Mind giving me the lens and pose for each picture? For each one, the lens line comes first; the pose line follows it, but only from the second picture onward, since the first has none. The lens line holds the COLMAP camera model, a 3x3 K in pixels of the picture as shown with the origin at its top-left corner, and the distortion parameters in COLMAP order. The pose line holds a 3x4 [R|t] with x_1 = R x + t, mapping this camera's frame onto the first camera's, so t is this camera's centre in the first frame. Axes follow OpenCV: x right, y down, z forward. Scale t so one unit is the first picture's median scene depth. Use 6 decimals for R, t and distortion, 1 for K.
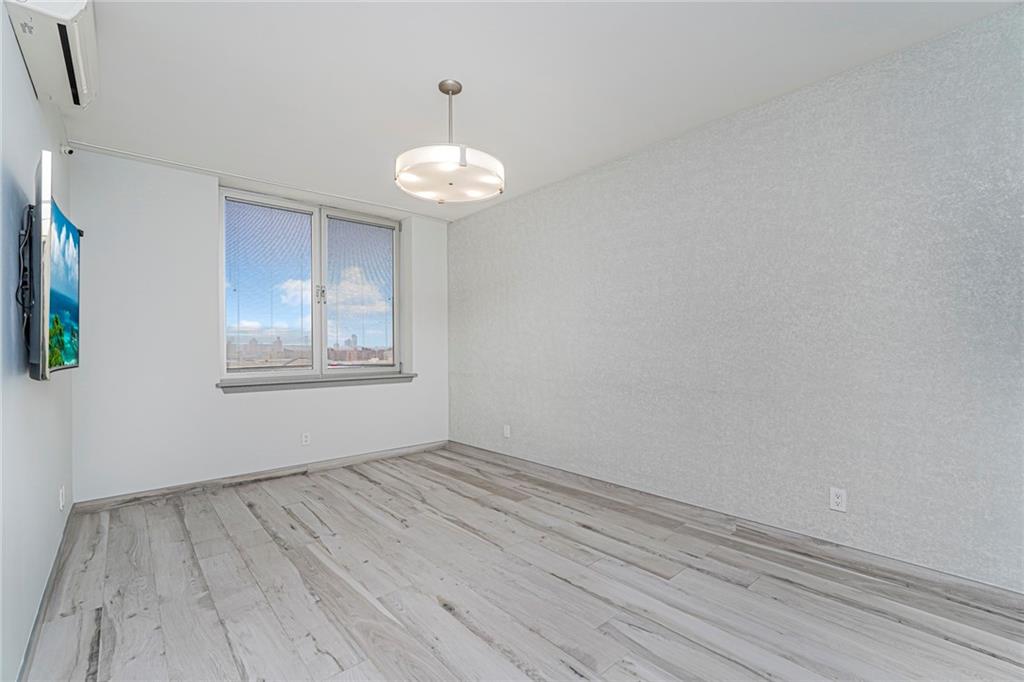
lens RADIAL K [[452.2, 0, 512.3], [0, 452.2, 344.0], [0, 0, 1]] dist [-0.014625, 0.008521]
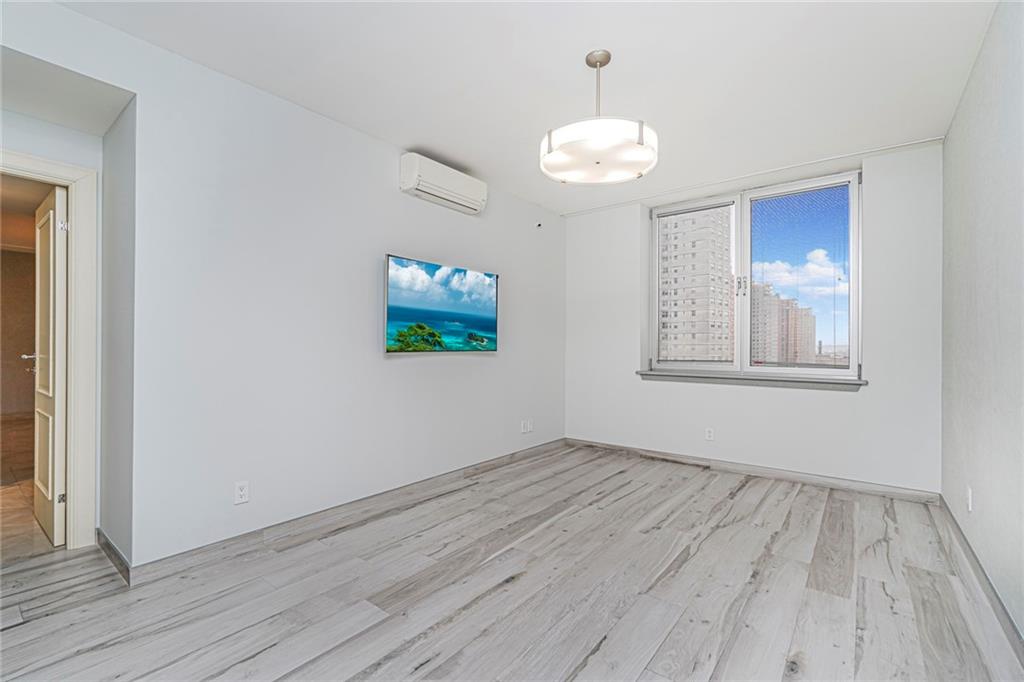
lens RADIAL K [[452.2, 0, 512.3], [0, 452.2, 344.0], [0, 0, 1]] dist [-0.014625, 0.008521]
pose [[0.183614, 0.004888, -0.982986, 0.663483], [-0.000900, 0.999988, 0.004804, 0.010815], [0.982998, 0.000003, 0.183616, 0.584406]]
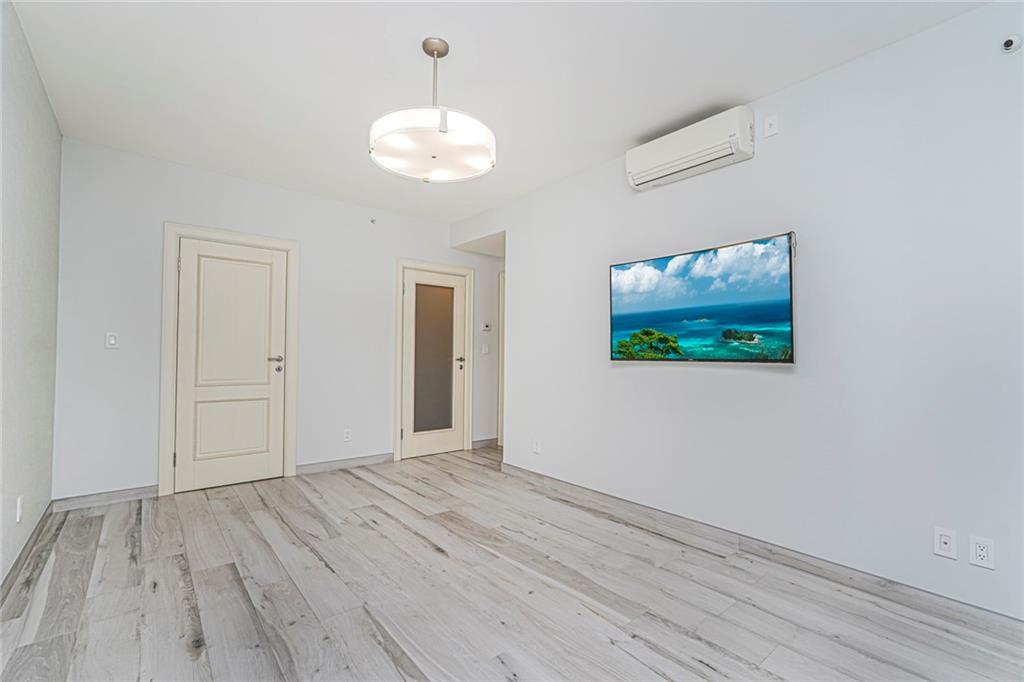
lens RADIAL K [[454.8, 0, 509.1], [0, 454.8, 347.0], [0, 0, 1]] dist [-0.004078, 0.000477]
pose [[-0.999252, 0.003628, 0.038508, -0.280823], [0.002888, 0.999811, -0.019247, 0.027832], [-0.038571, -0.019121, -0.999073, 1.650982]]
